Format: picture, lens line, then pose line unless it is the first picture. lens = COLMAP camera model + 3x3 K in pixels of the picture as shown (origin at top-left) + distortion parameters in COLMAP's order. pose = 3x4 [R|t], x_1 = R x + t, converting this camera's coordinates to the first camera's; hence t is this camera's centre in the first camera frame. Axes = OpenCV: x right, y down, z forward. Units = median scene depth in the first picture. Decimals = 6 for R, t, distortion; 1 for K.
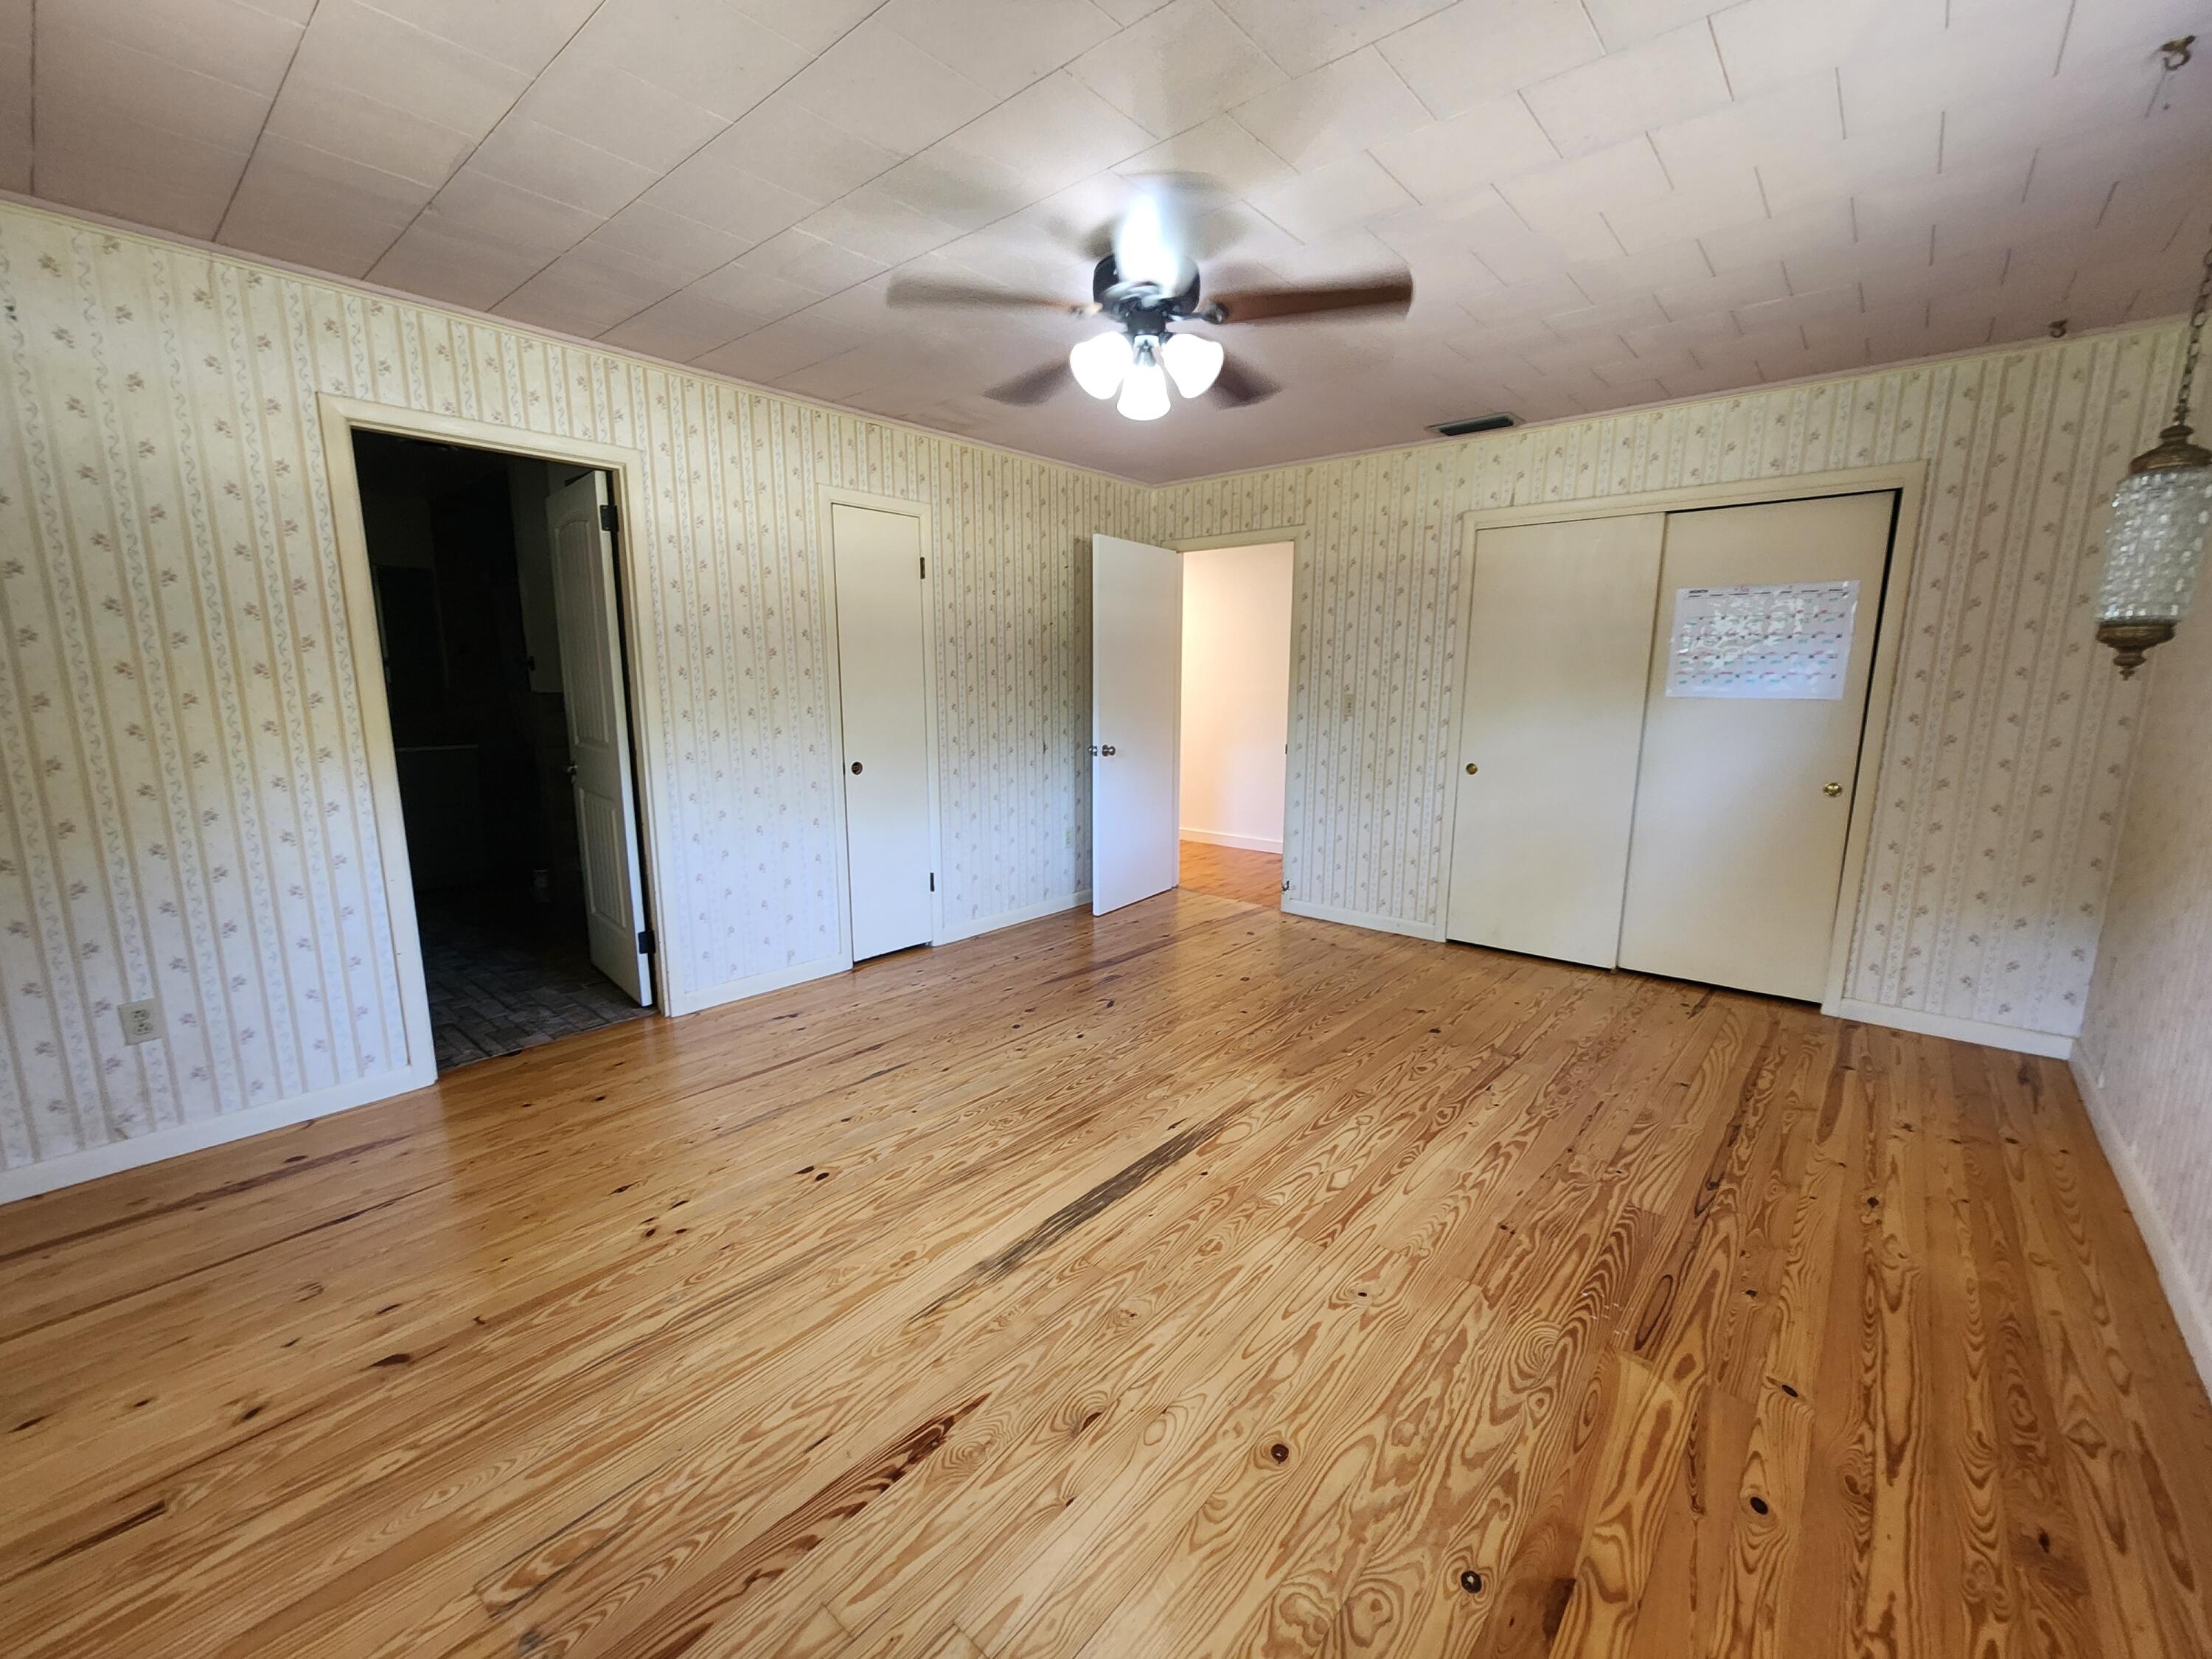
lens RADIAL K [[909.2, 0, 1108.2], [0, 909.2, 835.0], [0, 0, 1]] dist [-0.004423, 0.001247]
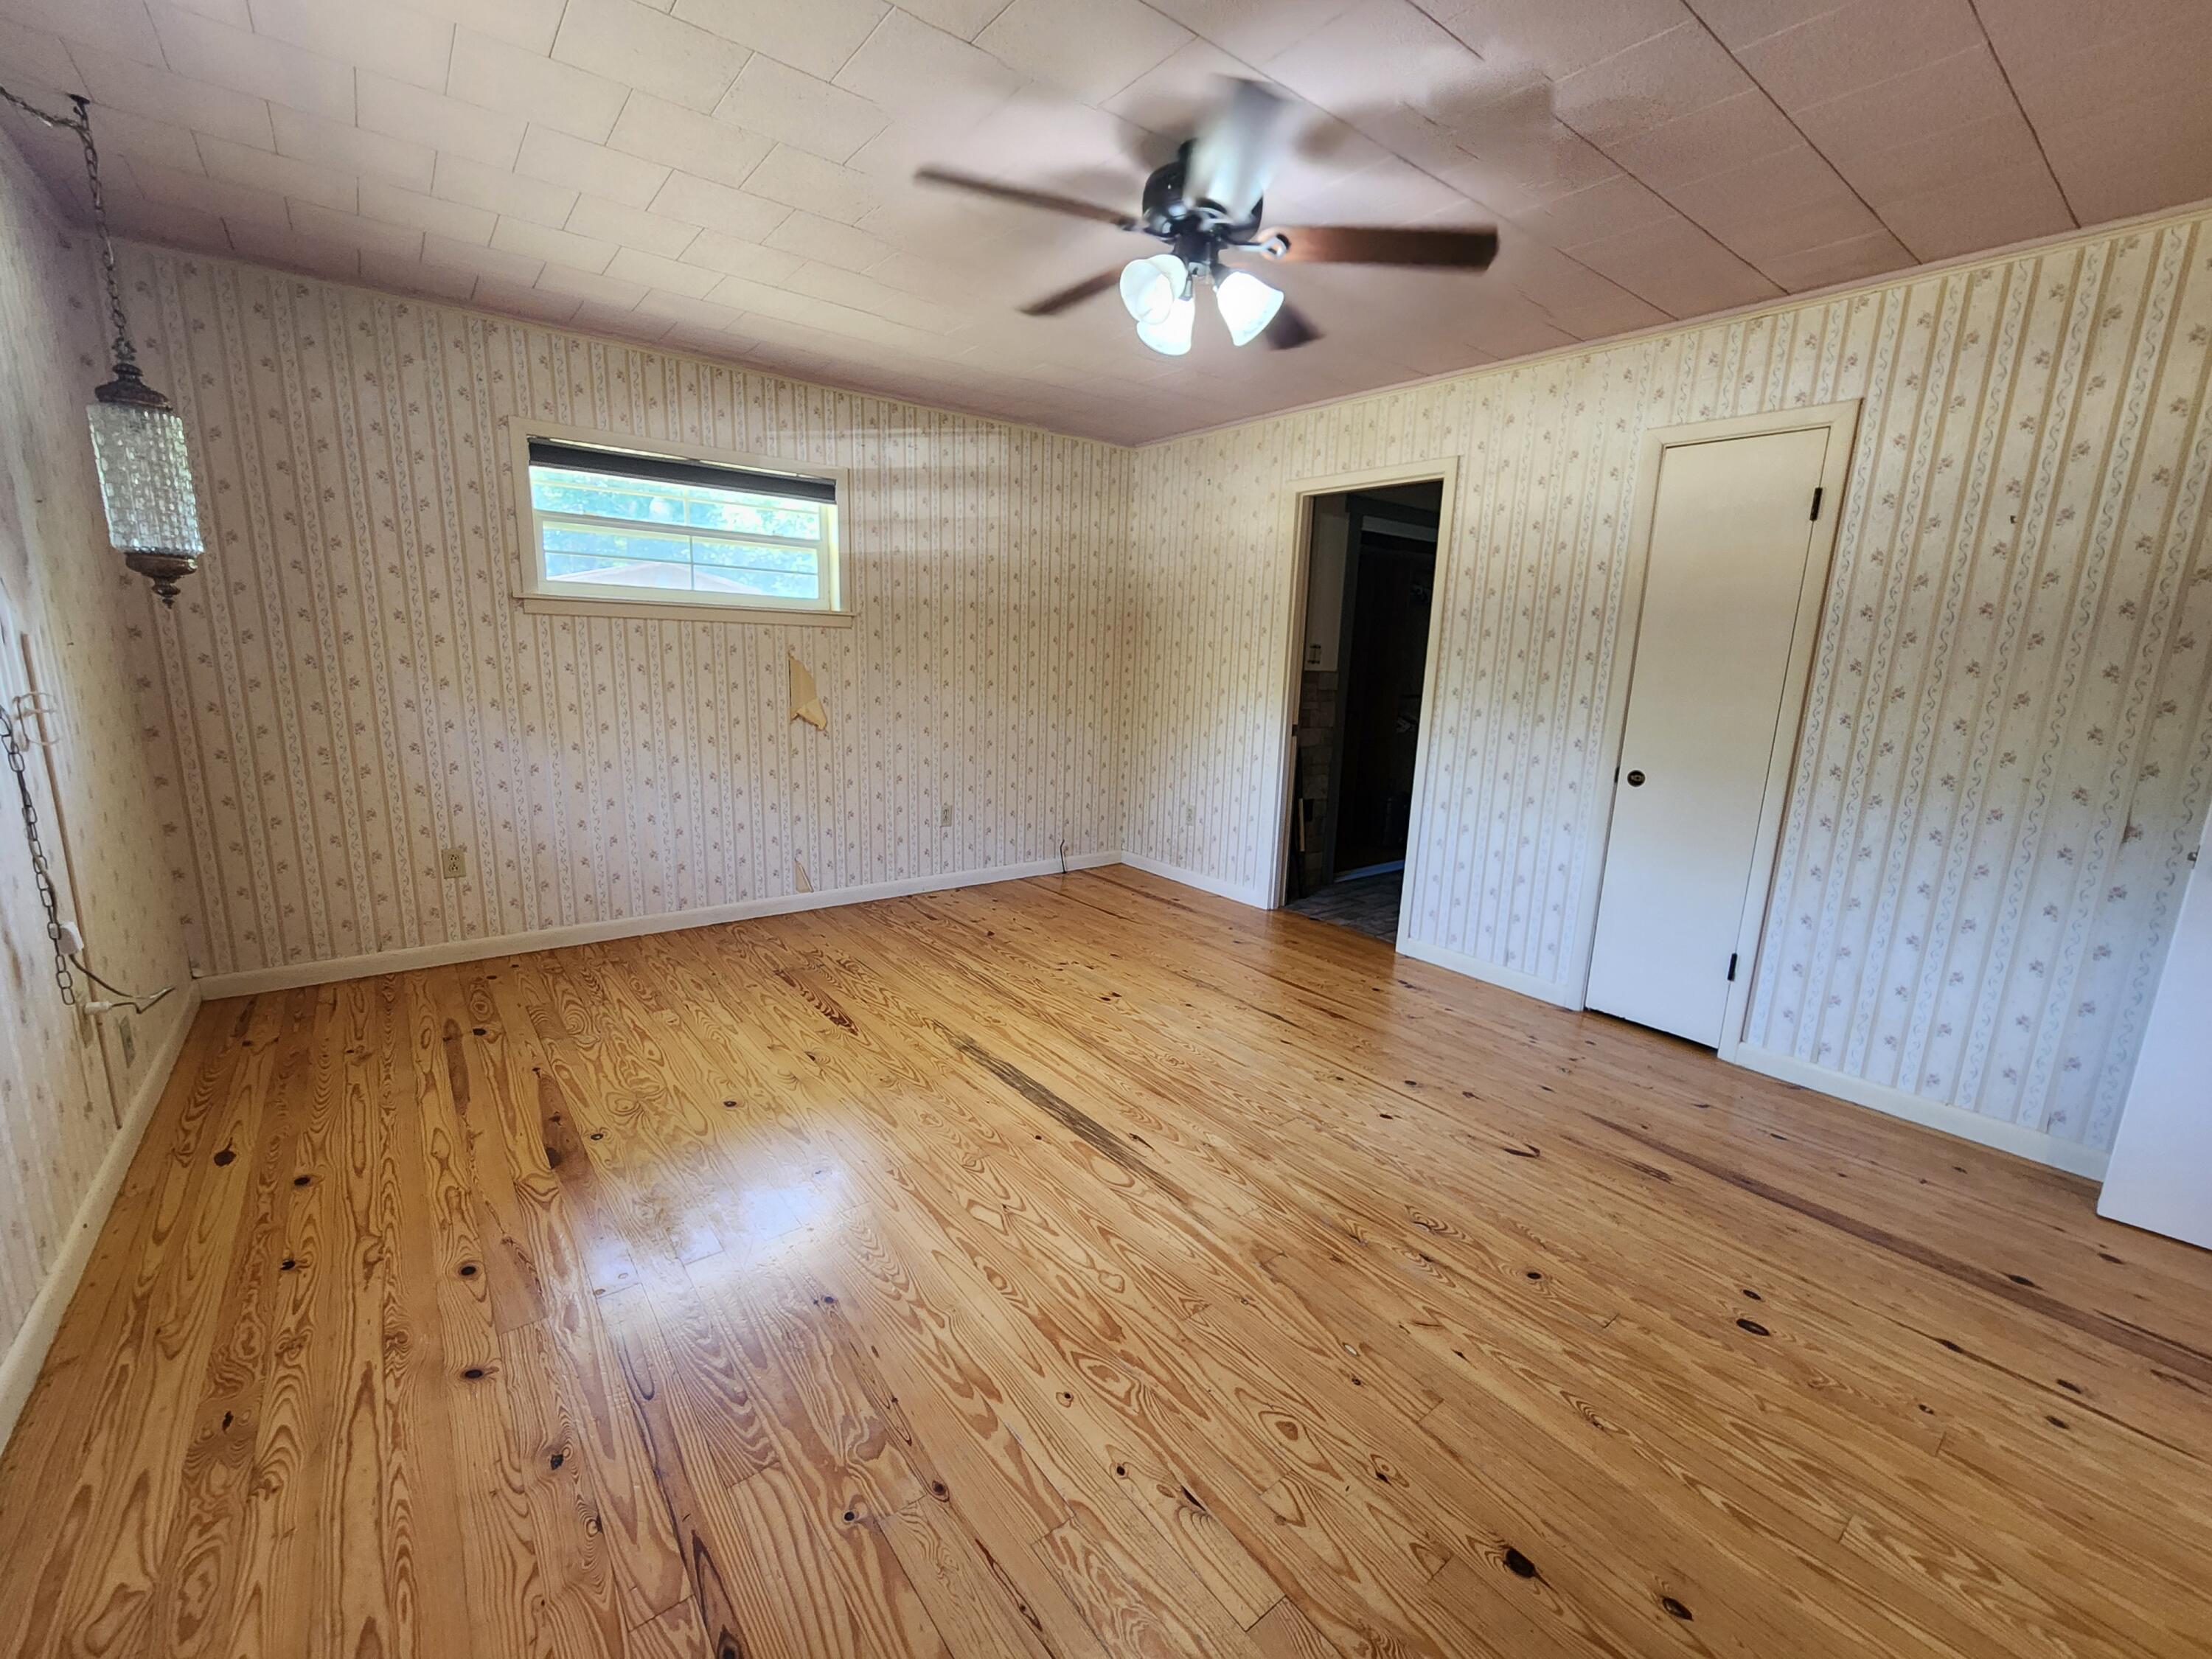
lens RADIAL K [[909.2, 0, 1111.7], [0, 909.2, 837.5], [0, 0, 1]] dist [-0.004423, 0.001247]
pose [[-0.183345, 0.194596, -0.963596, 0.960818], [-0.204952, 0.951105, 0.231070, -0.185803], [0.961446, 0.239857, -0.134498, 1.095054]]
